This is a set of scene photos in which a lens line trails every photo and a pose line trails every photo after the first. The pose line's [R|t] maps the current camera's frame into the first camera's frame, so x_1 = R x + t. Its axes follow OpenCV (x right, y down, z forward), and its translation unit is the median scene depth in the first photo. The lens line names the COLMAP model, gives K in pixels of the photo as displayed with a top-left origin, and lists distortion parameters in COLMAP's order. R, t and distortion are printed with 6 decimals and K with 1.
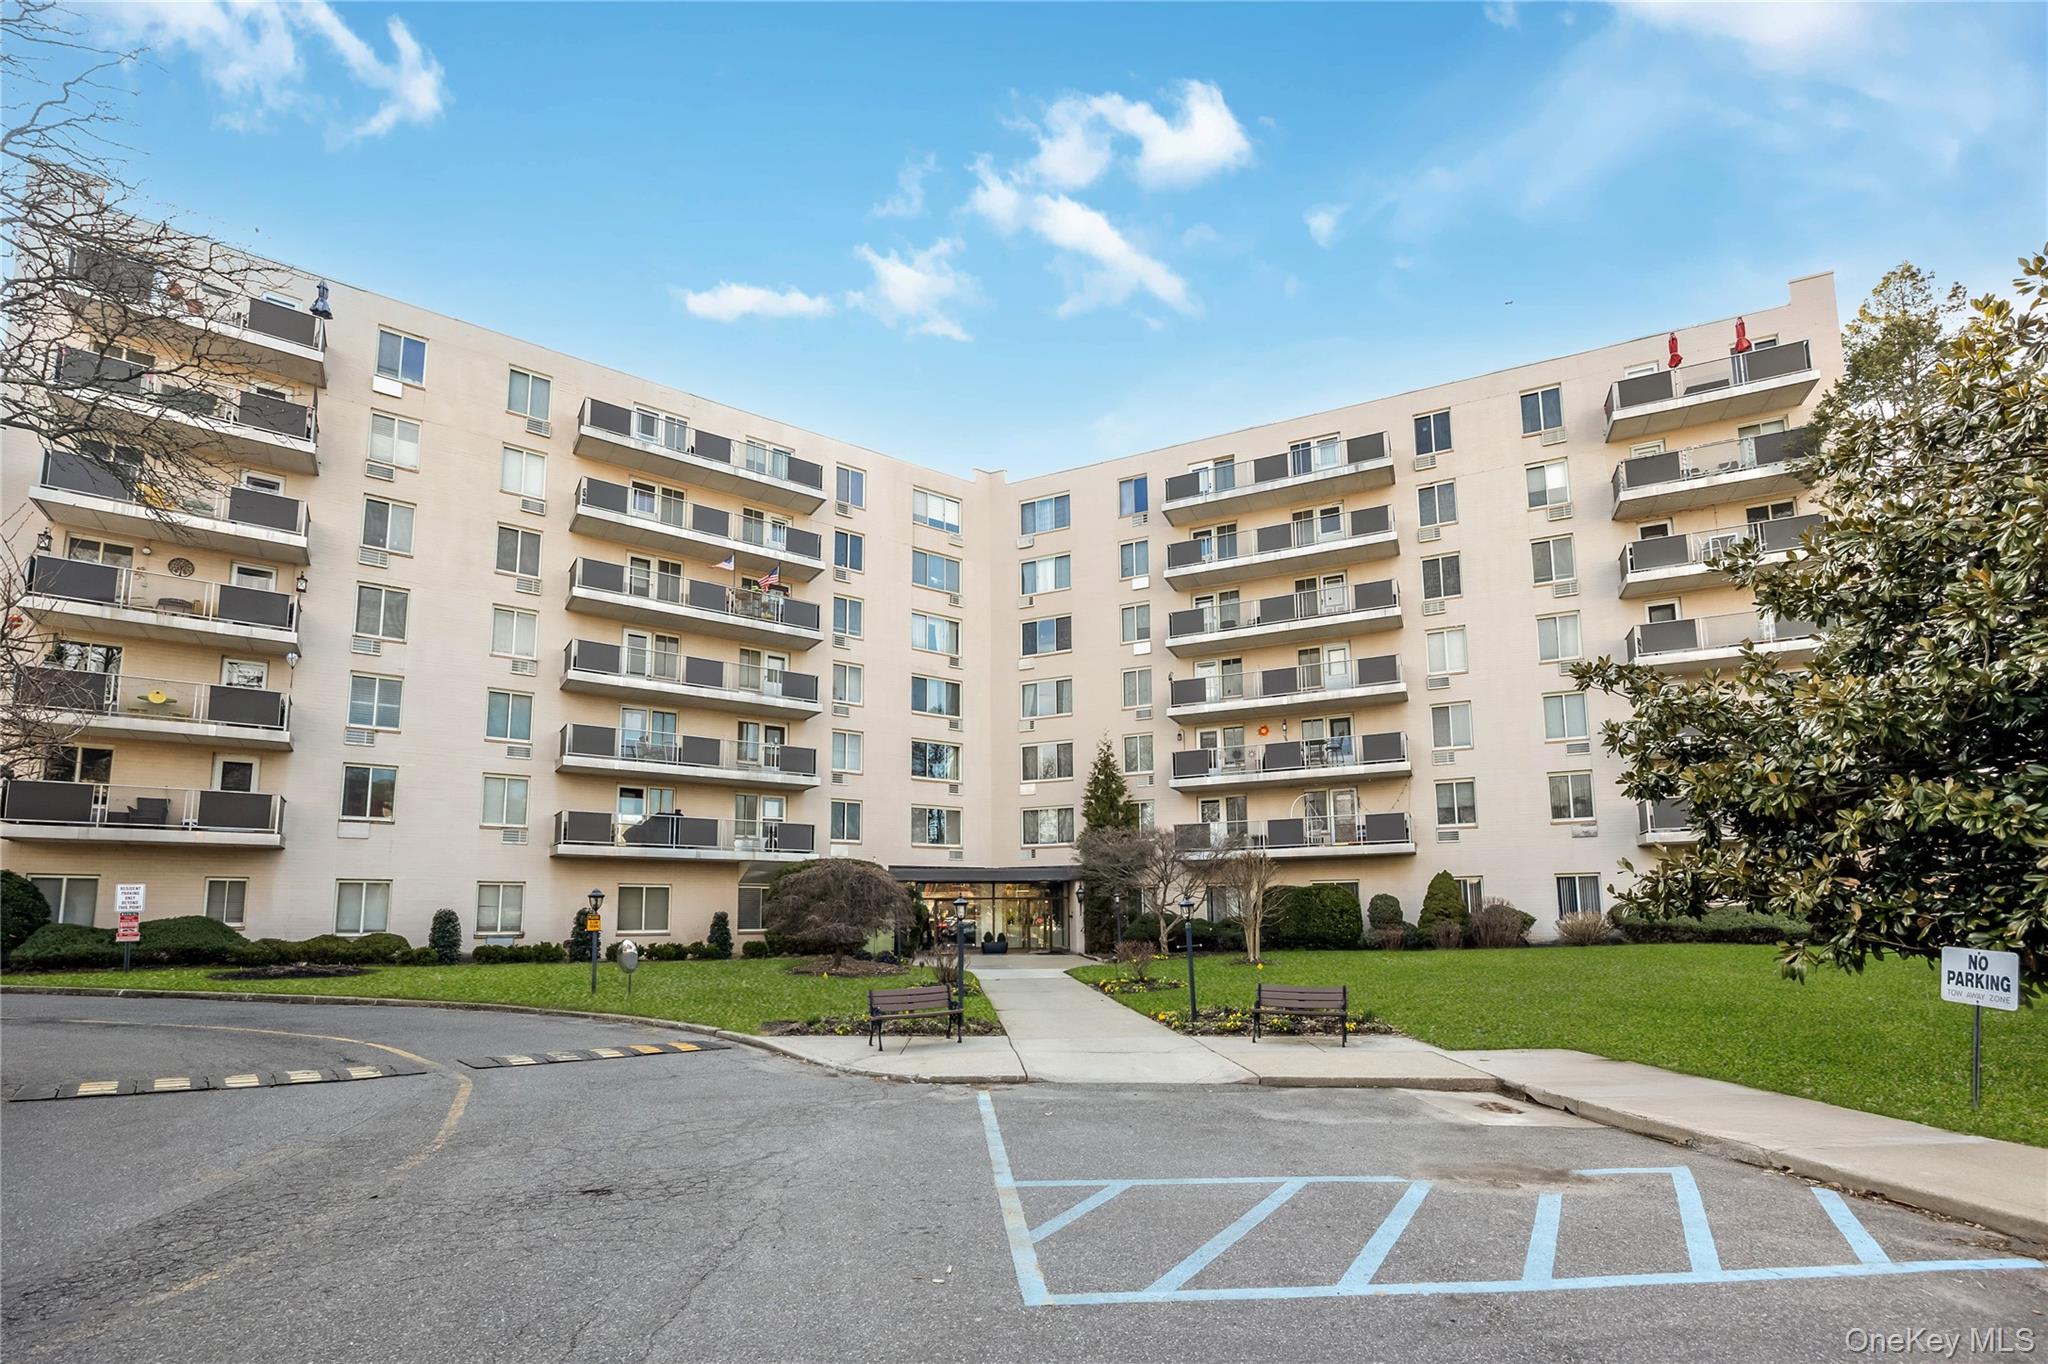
lens RADIAL K [[825.8, 0, 1014.3], [0, 825.8, 839.6], [0, 0, 1]] dist [-0.014370, -0.000109]
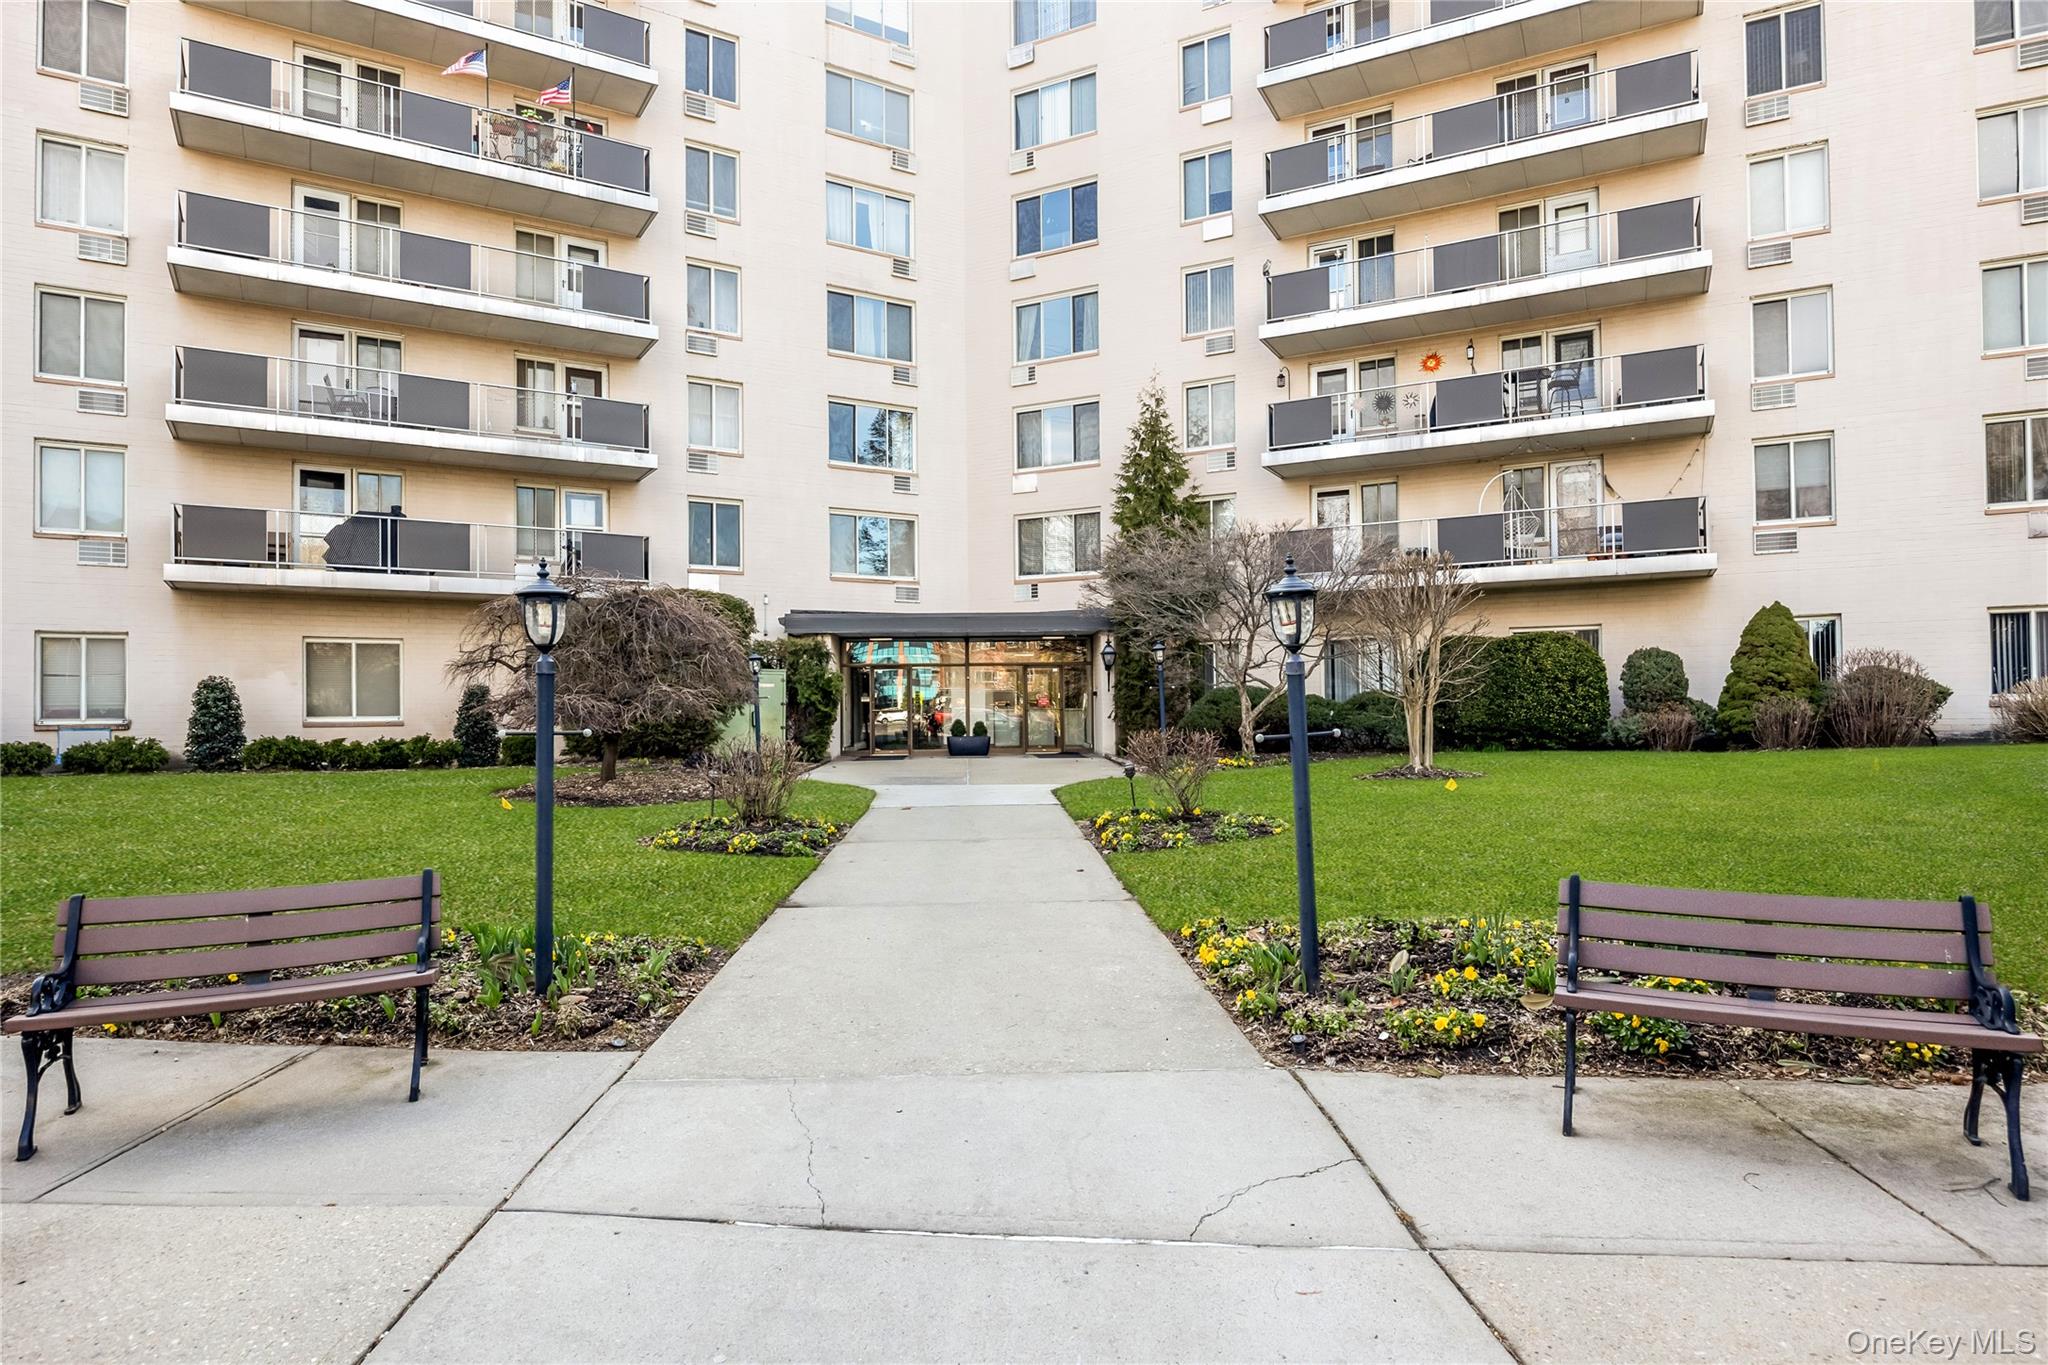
lens RADIAL K [[1118.6, 0, 1024.0], [0, 1118.6, 682.5], [0, 0, 1]] dist [-0.001281, 0.000181]
pose [[0.999605, -0.002196, -0.028036, 0.046258], [0.004235, 0.997332, 0.072878, 0.029689], [0.027801, -0.072968, 0.996947, 0.220779]]
